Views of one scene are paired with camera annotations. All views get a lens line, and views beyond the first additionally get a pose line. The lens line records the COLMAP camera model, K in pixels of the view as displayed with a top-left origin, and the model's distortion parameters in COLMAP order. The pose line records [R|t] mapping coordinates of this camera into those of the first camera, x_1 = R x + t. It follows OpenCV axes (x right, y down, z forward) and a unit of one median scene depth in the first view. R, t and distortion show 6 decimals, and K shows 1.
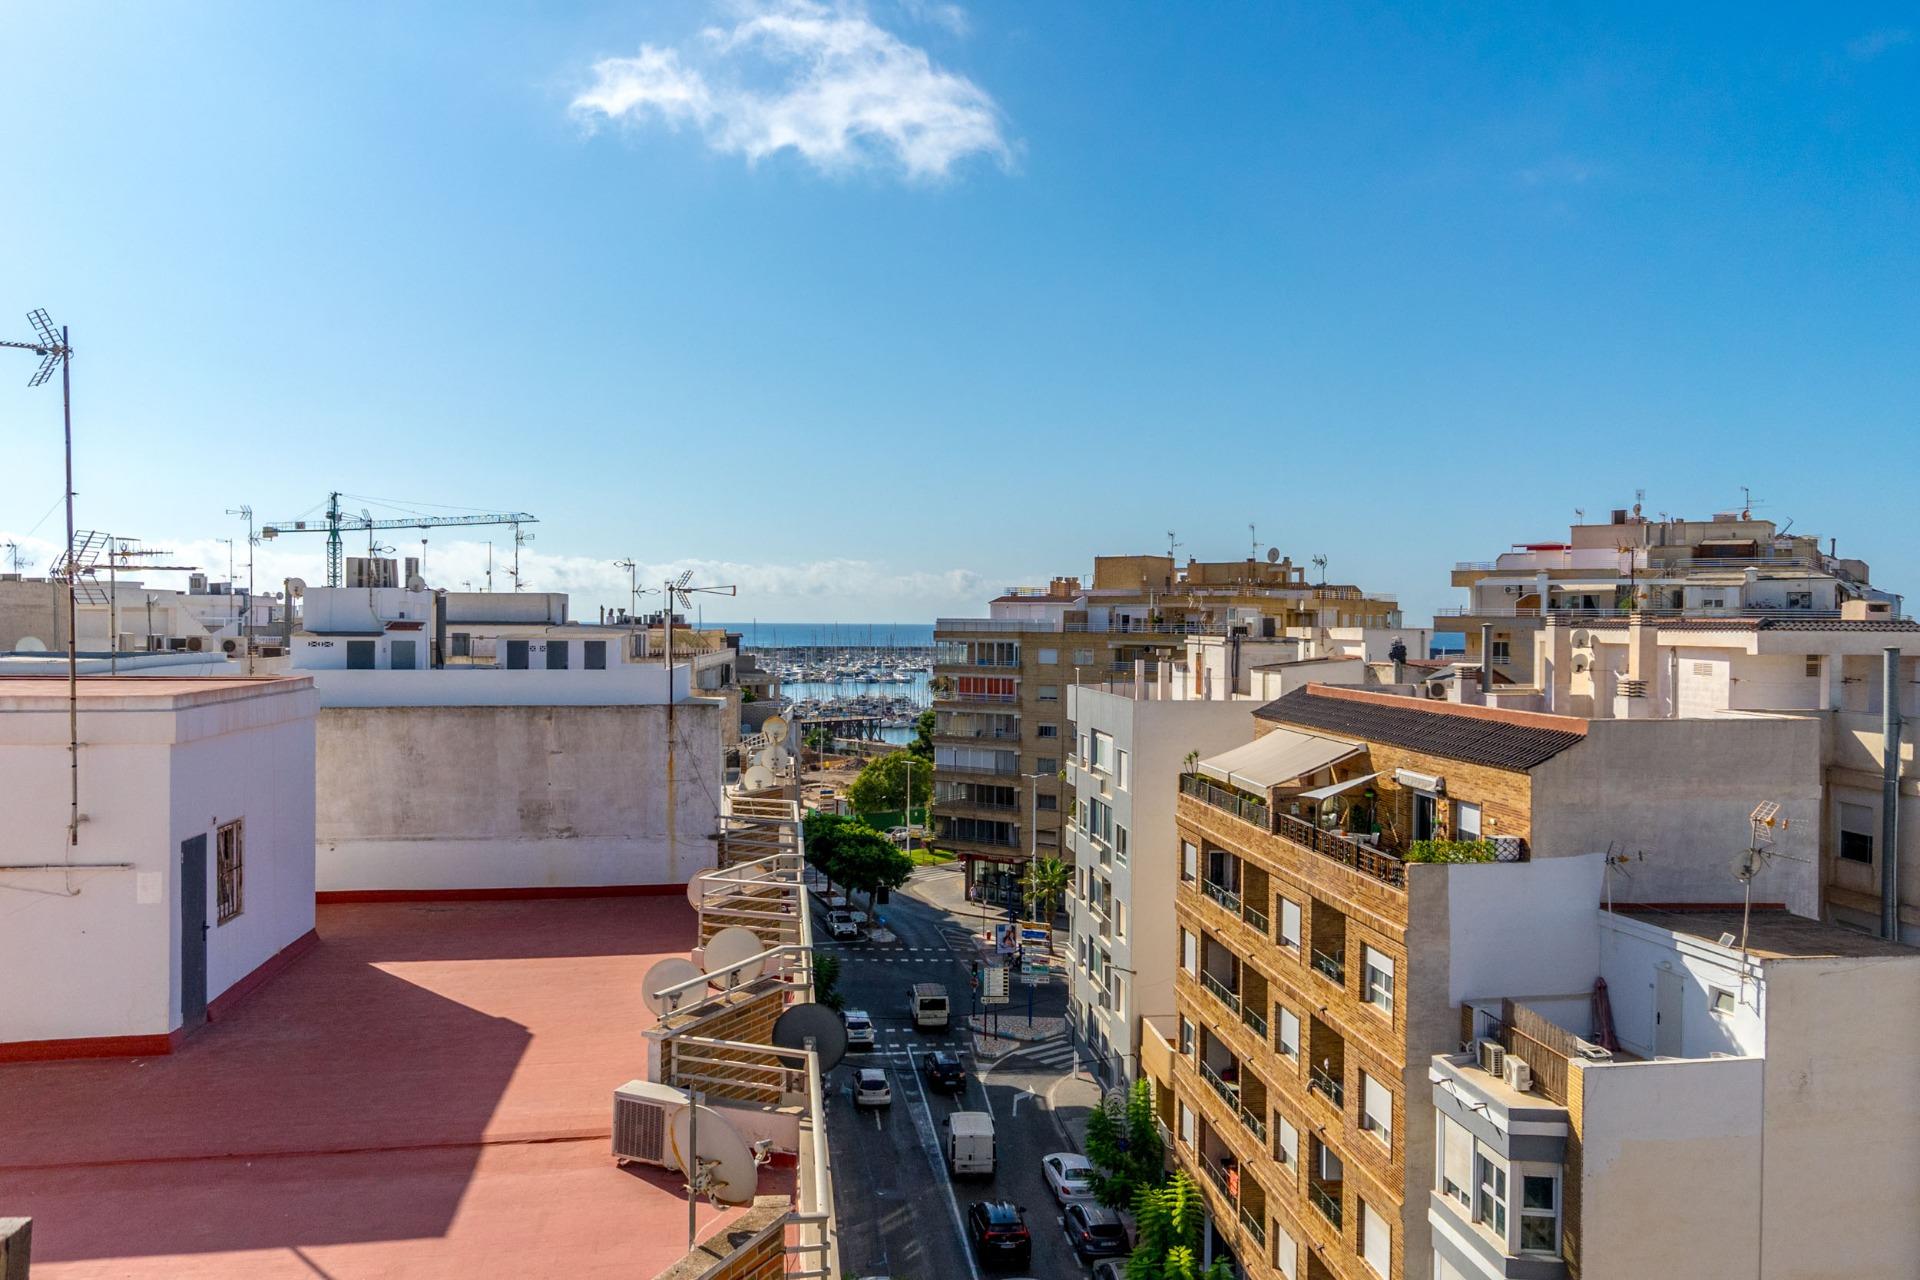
lens RADIAL K [[1470.5, 0, 930.3], [0, 1470.5, 635.0], [0, 0, 1]] dist [-0.001190, 0.002965]
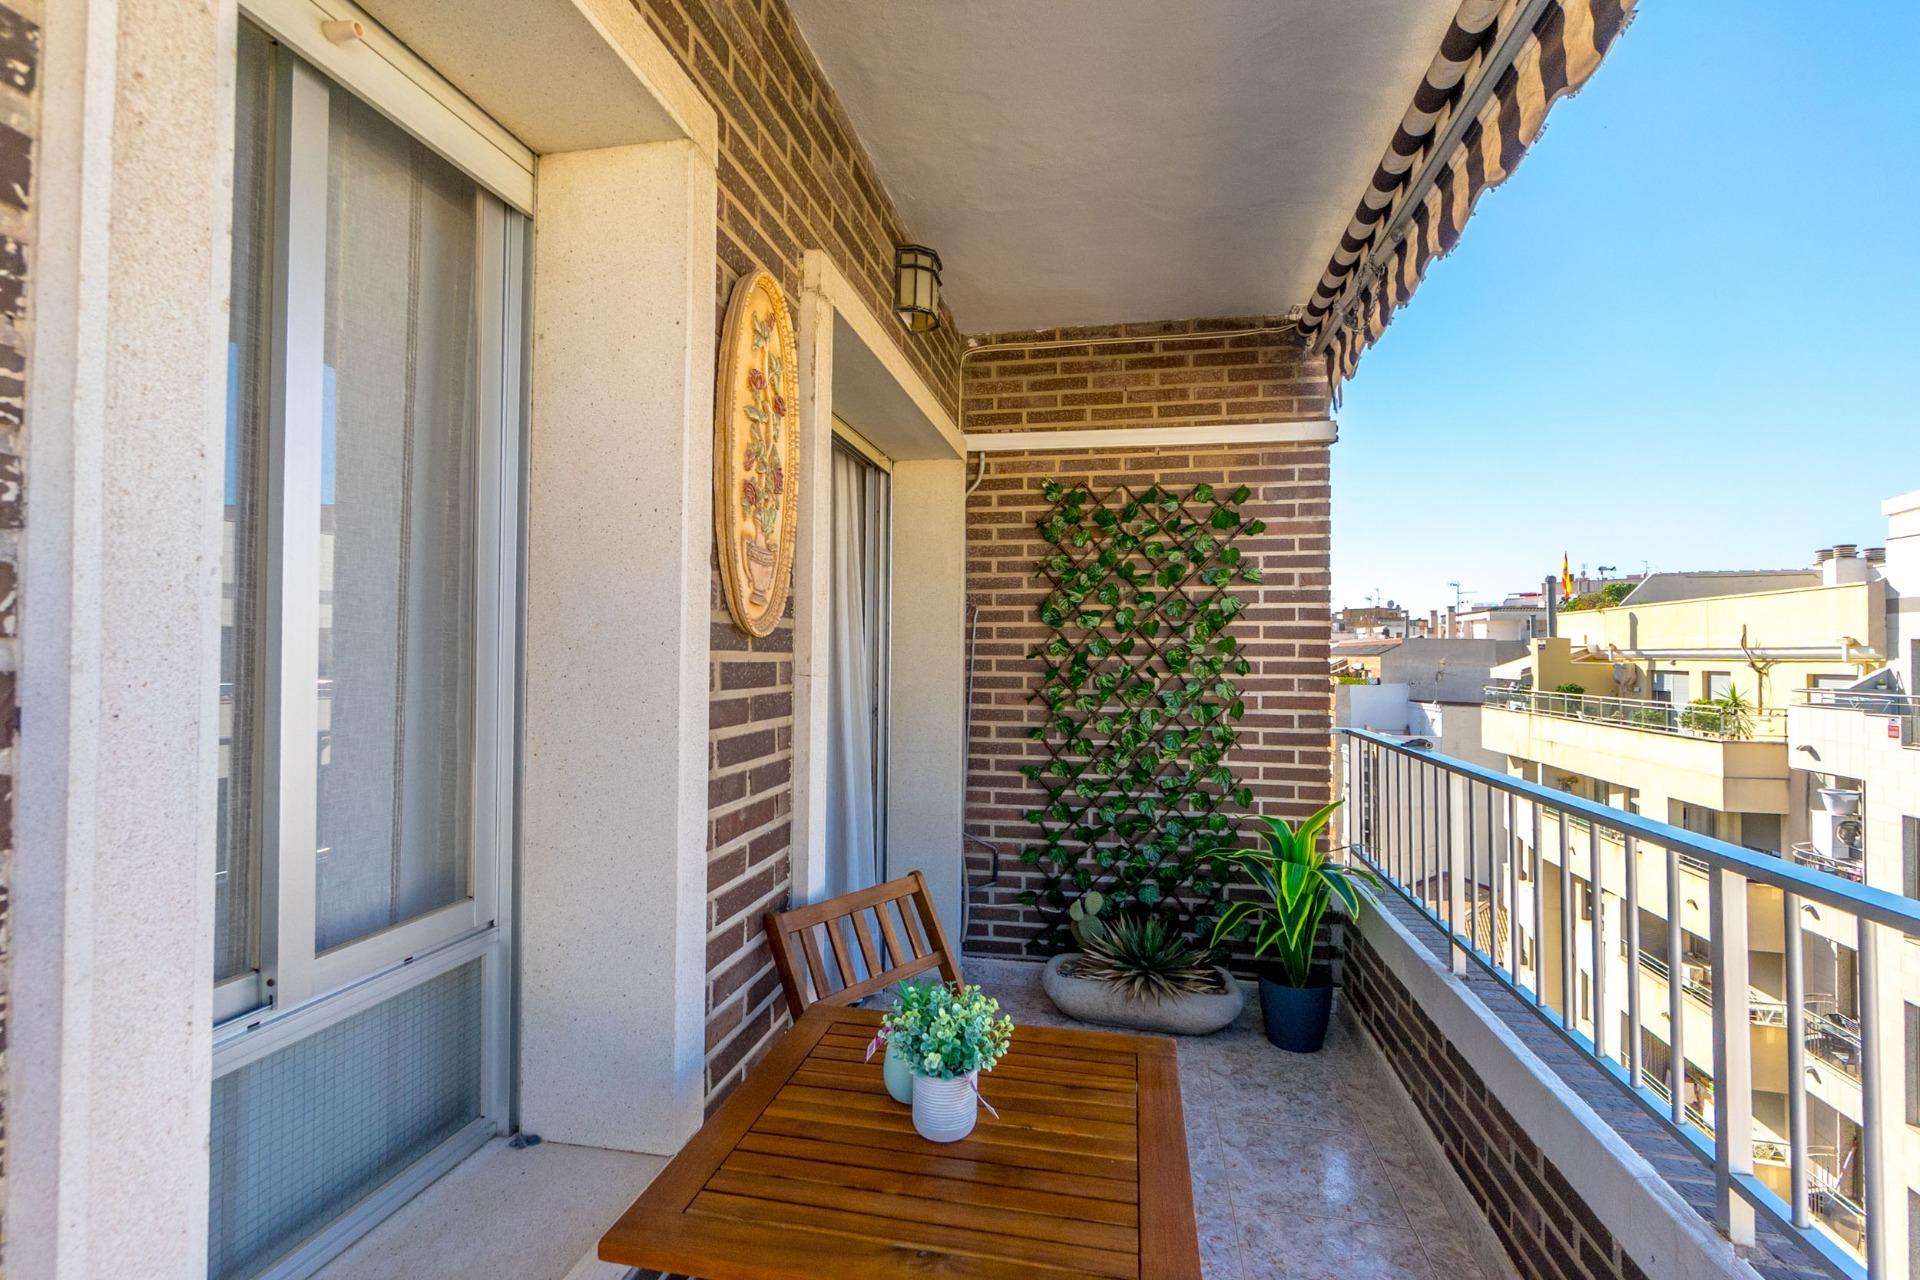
lens RADIAL K [[827.8, 0, 958.8], [0, 827.8, 635.8], [0, 0, 1]] dist [-0.009162, 0.000660]
pose [[0.953705, -0.003393, -0.300725, 0.024546], [-0.006066, 0.999516, -0.030512, 0.030561], [0.300682, 0.030924, 0.953223, -0.247266]]
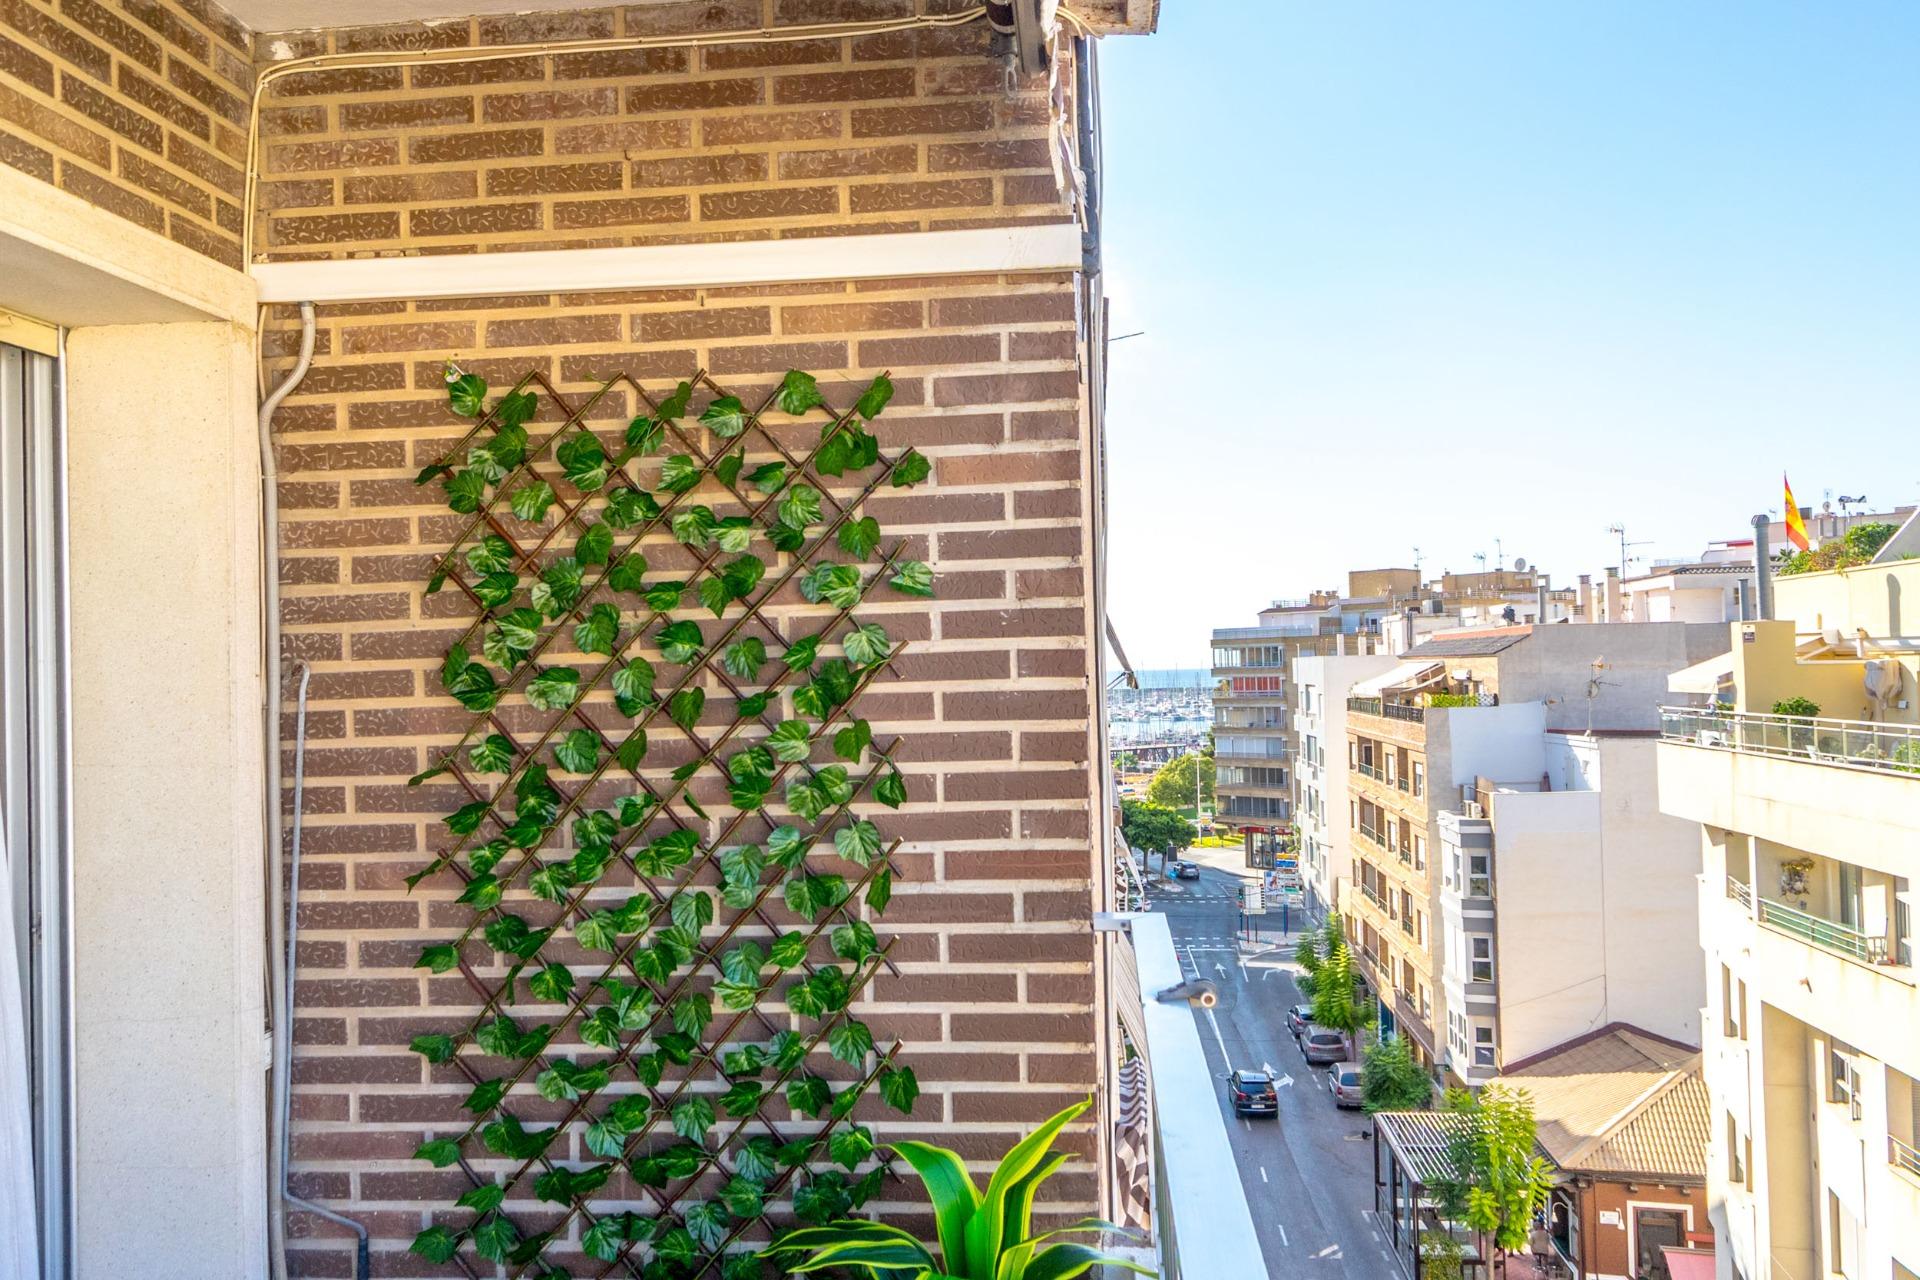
lens RADIAL K [[1470.5, 0, 930.3], [0, 1470.5, 635.0], [0, 0, 1]] dist [-0.001190, 0.002965]
pose [[0.978040, -0.034682, -0.205511, 0.029034], [0.028617, 0.999065, -0.032414, 0.029479], [0.206443, 0.025822, 0.978118, -0.240840]]
